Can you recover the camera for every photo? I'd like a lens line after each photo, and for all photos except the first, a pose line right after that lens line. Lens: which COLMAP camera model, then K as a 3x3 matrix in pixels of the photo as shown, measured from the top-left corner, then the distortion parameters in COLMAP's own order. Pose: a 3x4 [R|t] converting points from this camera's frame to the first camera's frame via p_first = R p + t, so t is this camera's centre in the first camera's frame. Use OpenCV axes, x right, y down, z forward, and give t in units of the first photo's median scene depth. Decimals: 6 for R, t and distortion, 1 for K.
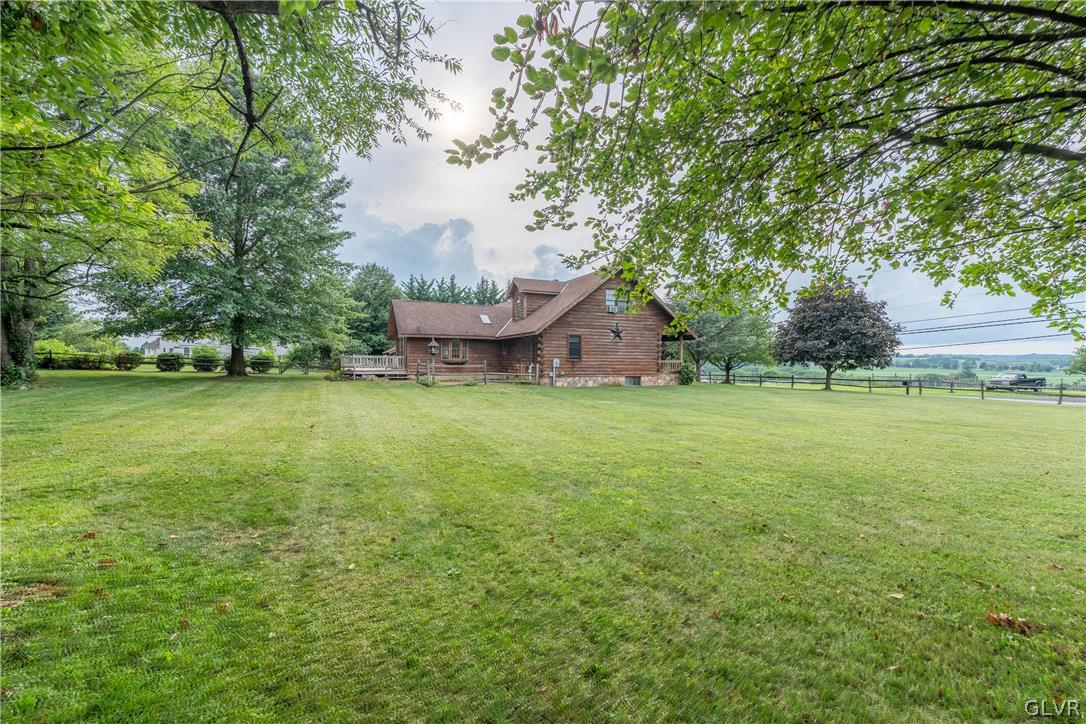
lens RADIAL K [[441.4, 0, 540.0], [0, 441.4, 366.0], [0, 0, 1]] dist [0.004298, 0.000029]
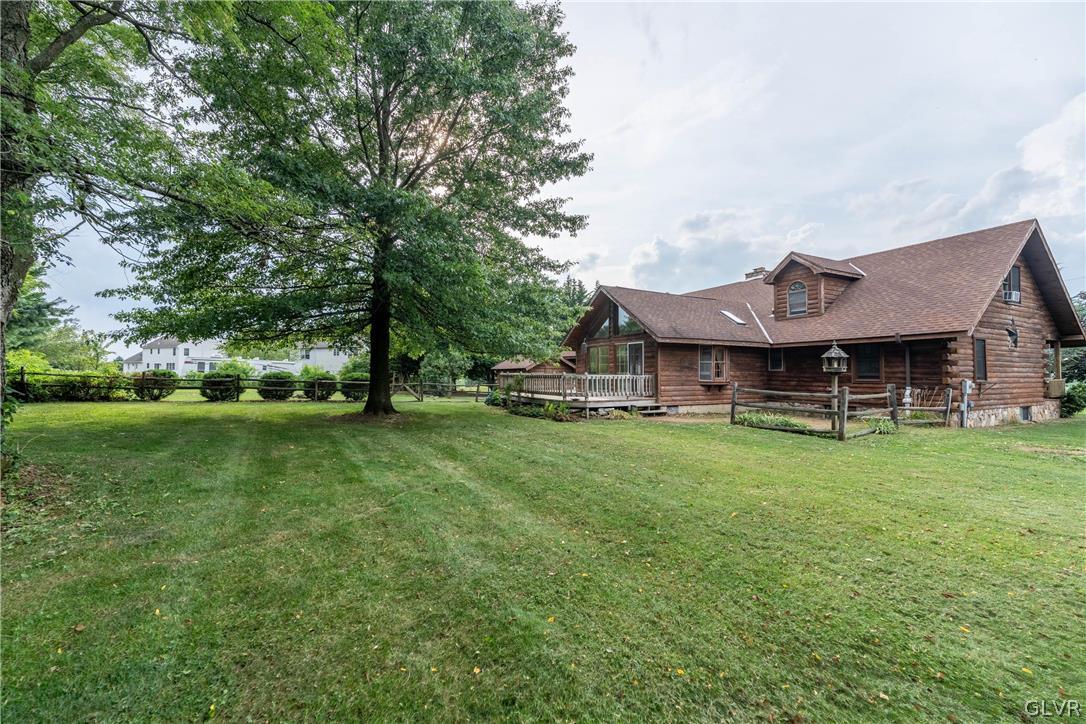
lens RADIAL K [[441.4, 0, 547.0], [0, 441.4, 361.7], [0, 0, 1]] dist [0.004298, 0.000029]
pose [[0.998240, -0.003836, 0.059174, -0.474362], [0.006269, 0.999140, -0.040976, -0.016737], [-0.058966, 0.041275, 0.997406, 0.399489]]
